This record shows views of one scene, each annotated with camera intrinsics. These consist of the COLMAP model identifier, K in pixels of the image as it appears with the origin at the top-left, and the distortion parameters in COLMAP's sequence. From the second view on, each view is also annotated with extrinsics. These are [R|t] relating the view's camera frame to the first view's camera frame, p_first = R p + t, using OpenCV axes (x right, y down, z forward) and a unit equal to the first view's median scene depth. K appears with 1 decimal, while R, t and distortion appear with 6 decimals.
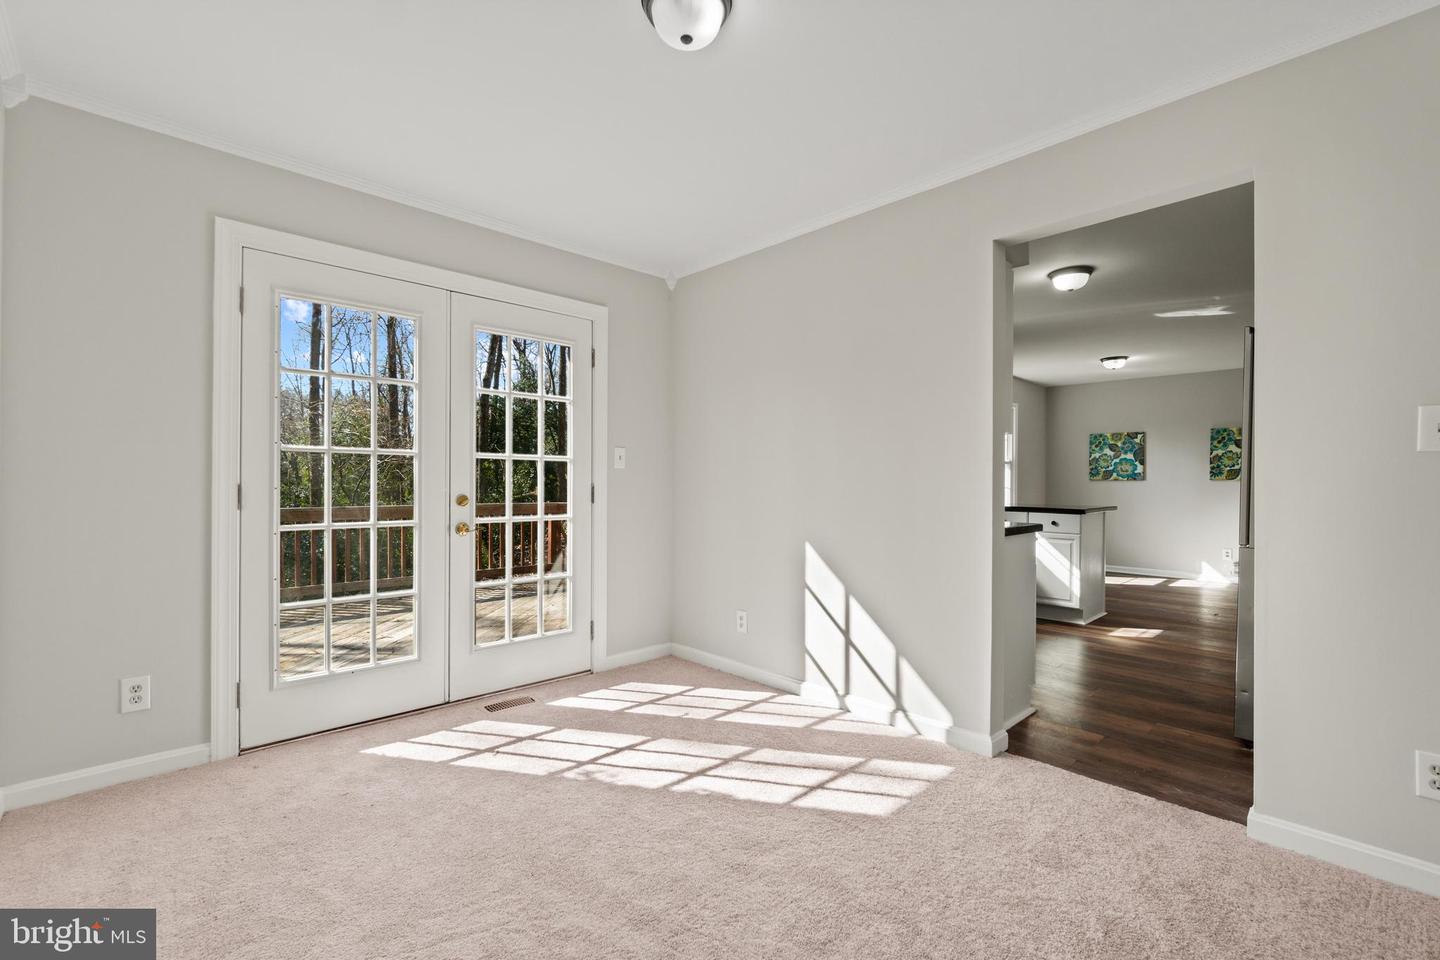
lens RADIAL K [[624.4, 0, 708.4], [0, 624.4, 488.5], [0, 0, 1]] dist [-0.003140, 0.000251]
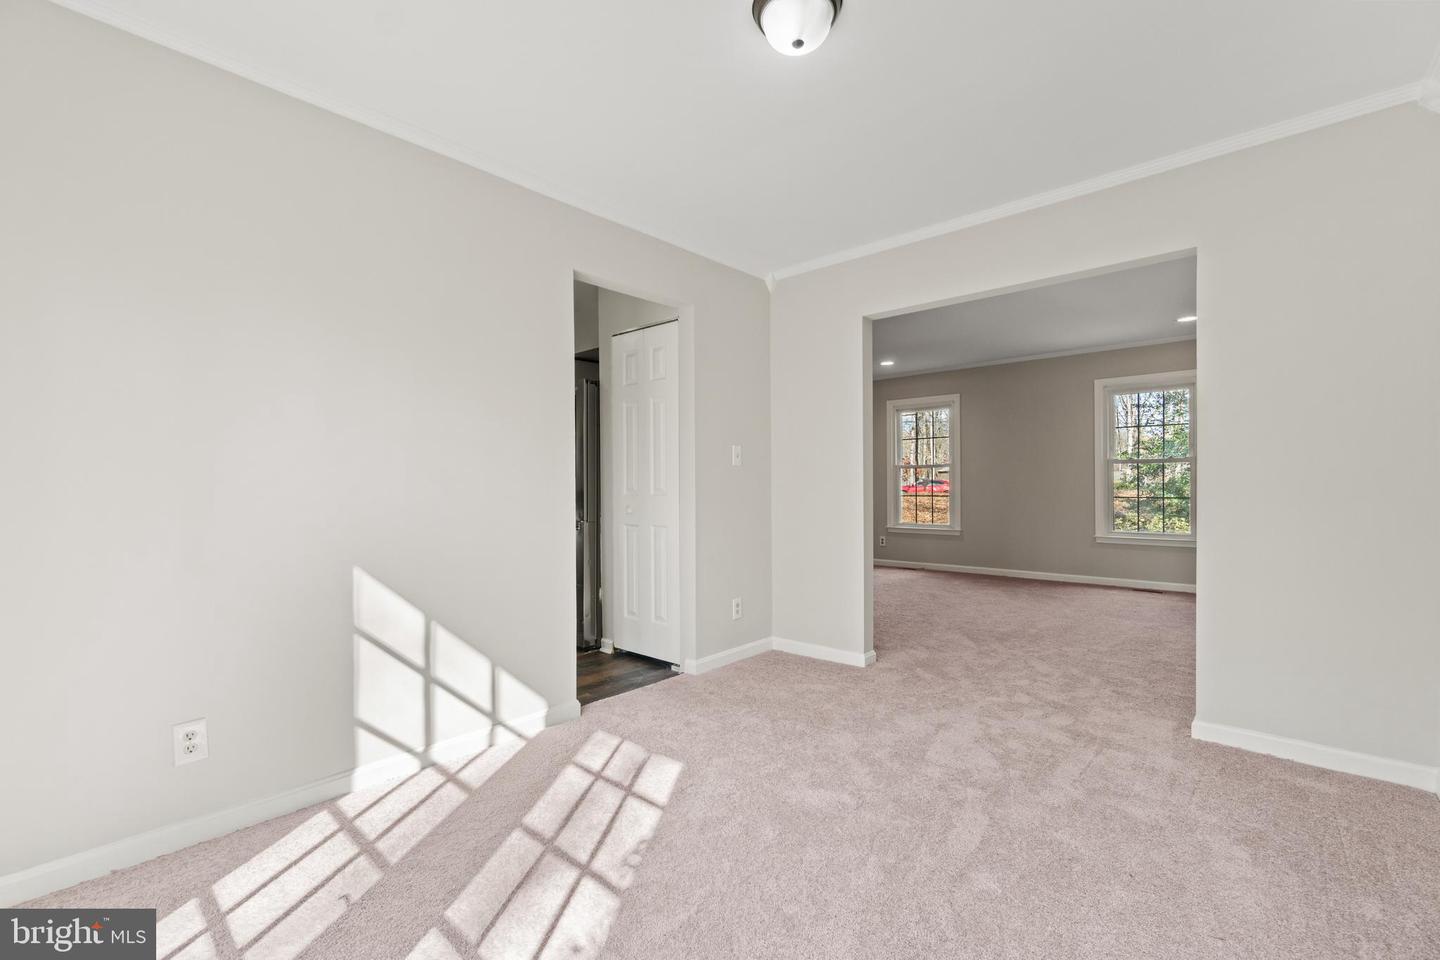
lens RADIAL K [[624.4, 0, 717.2], [0, 624.4, 485.0], [0, 0, 1]] dist [-0.003140, 0.000251]
pose [[-0.122387, 0.001907, 0.992481, -0.621328], [-0.003350, 0.999992, -0.002334, -0.005705], [-0.992477, -0.003610, -0.122379, 0.731467]]
